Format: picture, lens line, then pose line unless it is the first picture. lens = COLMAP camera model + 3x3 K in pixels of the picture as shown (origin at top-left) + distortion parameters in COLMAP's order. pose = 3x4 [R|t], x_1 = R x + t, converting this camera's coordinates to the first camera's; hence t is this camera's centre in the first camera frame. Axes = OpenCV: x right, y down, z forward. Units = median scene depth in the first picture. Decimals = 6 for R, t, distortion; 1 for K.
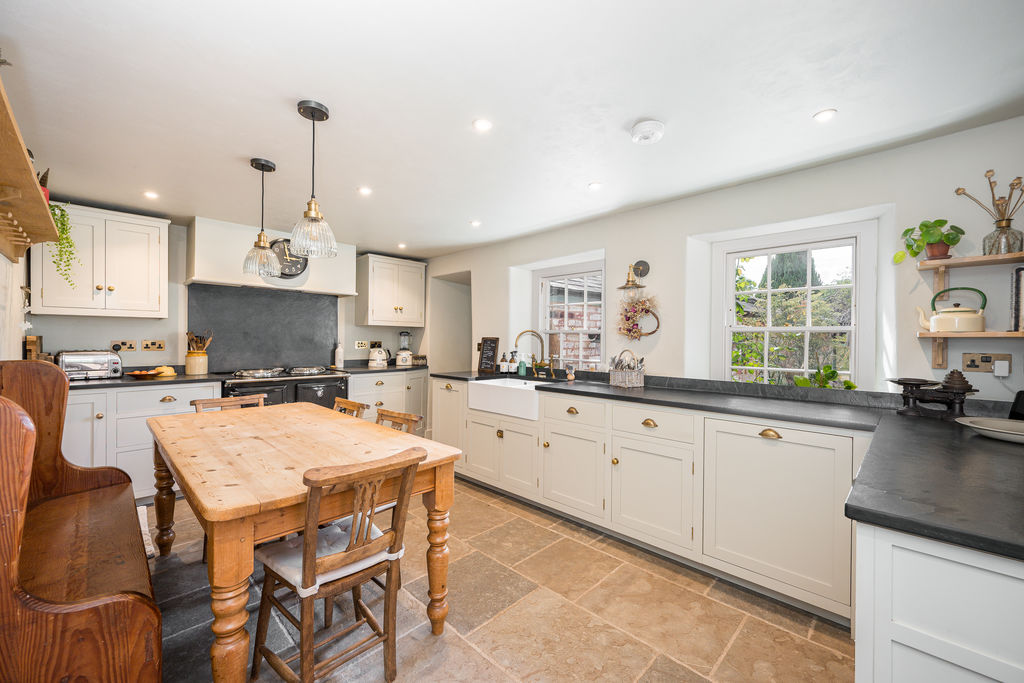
lens RADIAL K [[406.1, 0, 516.5], [0, 406.1, 337.8], [0, 0, 1]] dist [0.000996, -0.000182]
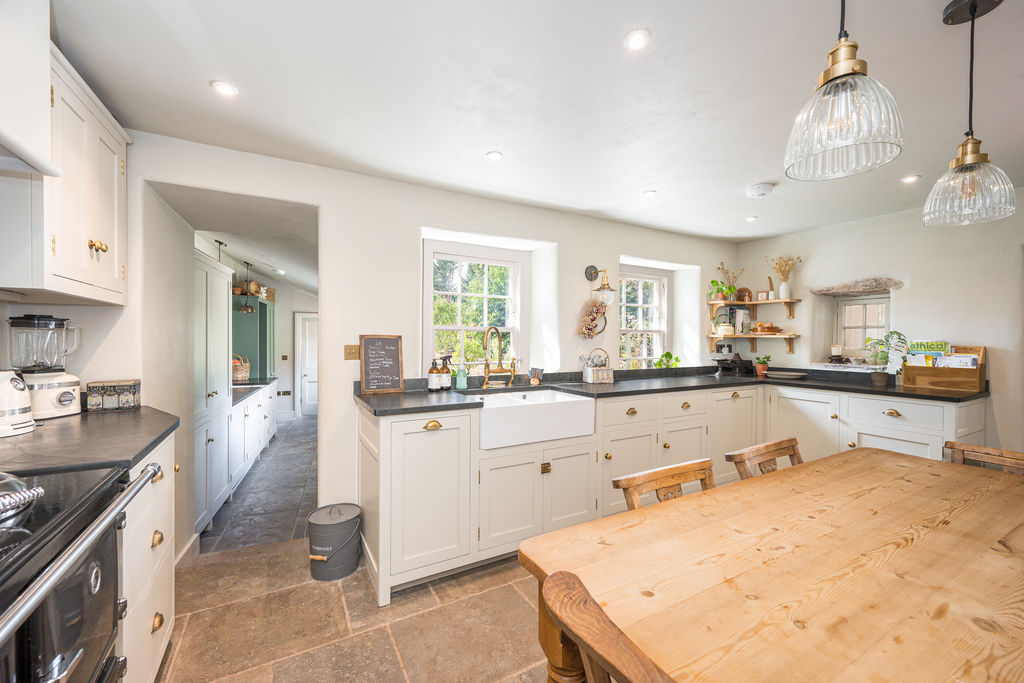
lens RADIAL K [[406.1, 0, 515.5], [0, 406.1, 342.1], [0, 0, 1]] dist [0.000996, -0.000182]
pose [[0.282119, -0.011381, 0.959312, -0.622780], [-0.005664, 0.999892, 0.013528, 0.000399], [-0.959363, -0.009250, 0.282024, 0.701514]]
